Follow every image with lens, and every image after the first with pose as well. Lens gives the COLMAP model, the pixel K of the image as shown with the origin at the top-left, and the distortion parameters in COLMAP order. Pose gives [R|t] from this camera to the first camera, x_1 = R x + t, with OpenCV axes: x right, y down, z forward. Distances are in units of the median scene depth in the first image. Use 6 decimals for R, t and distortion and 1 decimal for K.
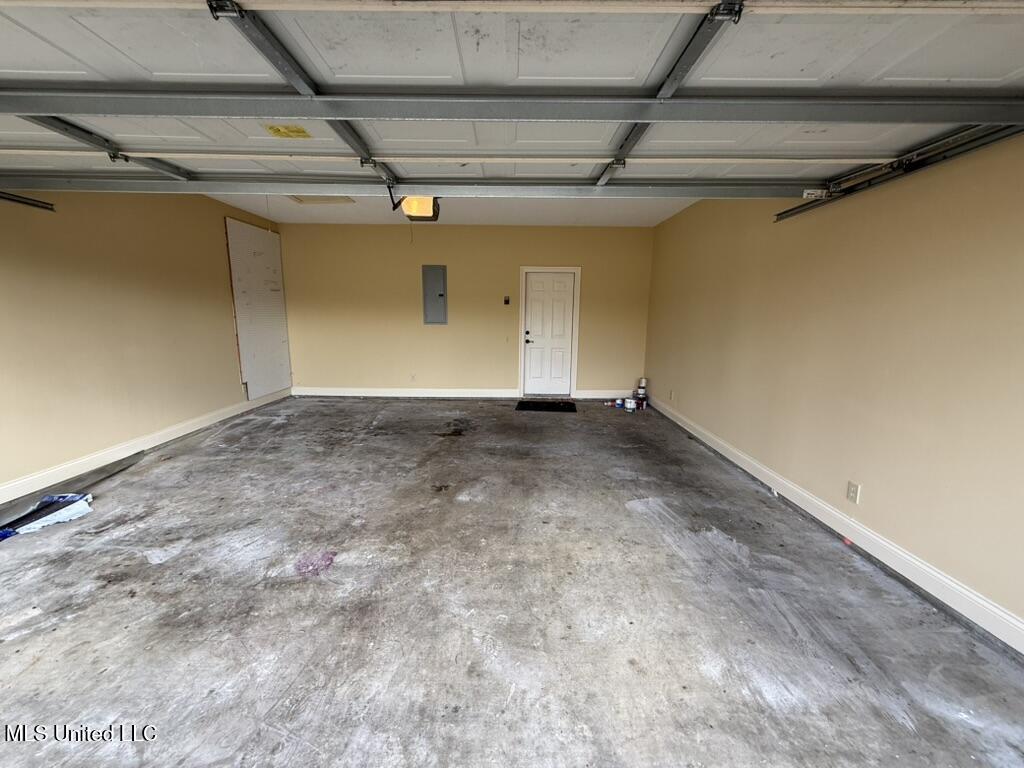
lens RADIAL K [[407.8, 0, 510.6], [0, 407.8, 383.8], [0, 0, 1]] dist [0.001277, 0.000747]
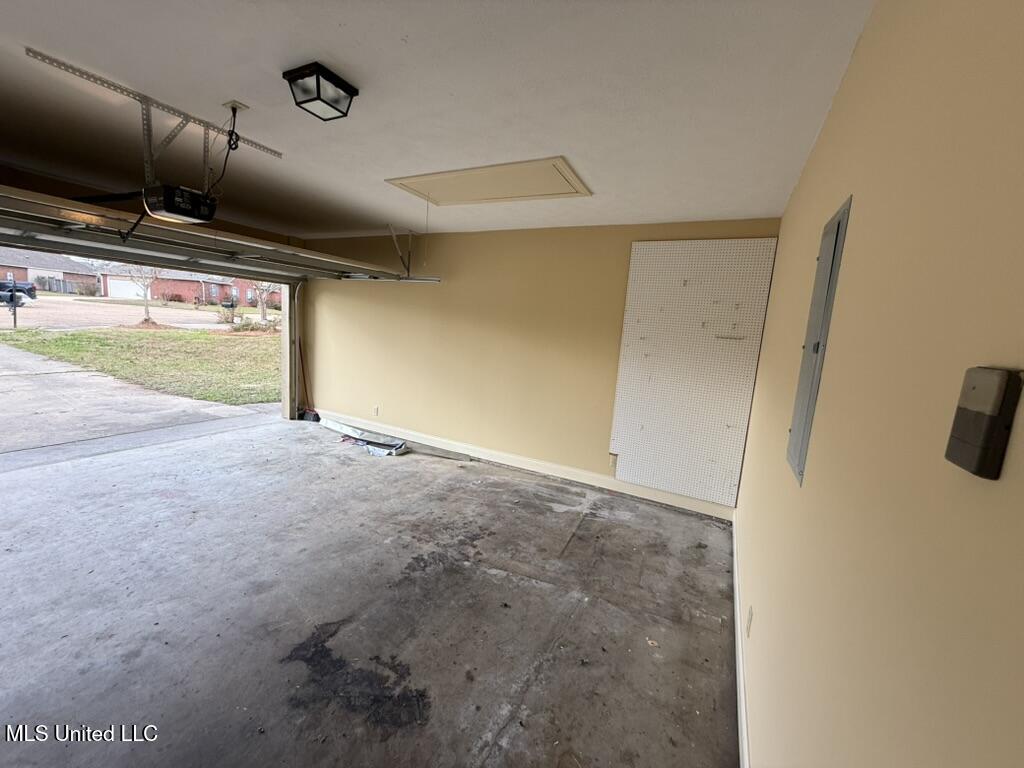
lens RADIAL K [[407.8, 0, 510.9], [0, 407.8, 383.1], [0, 0, 1]] dist [0.001277, 0.000747]
pose [[-0.464600, 0.075613, -0.882286, 0.144269], [-0.229827, 0.951910, 0.202603, -0.331514], [0.855176, 0.296902, -0.424880, 1.546930]]
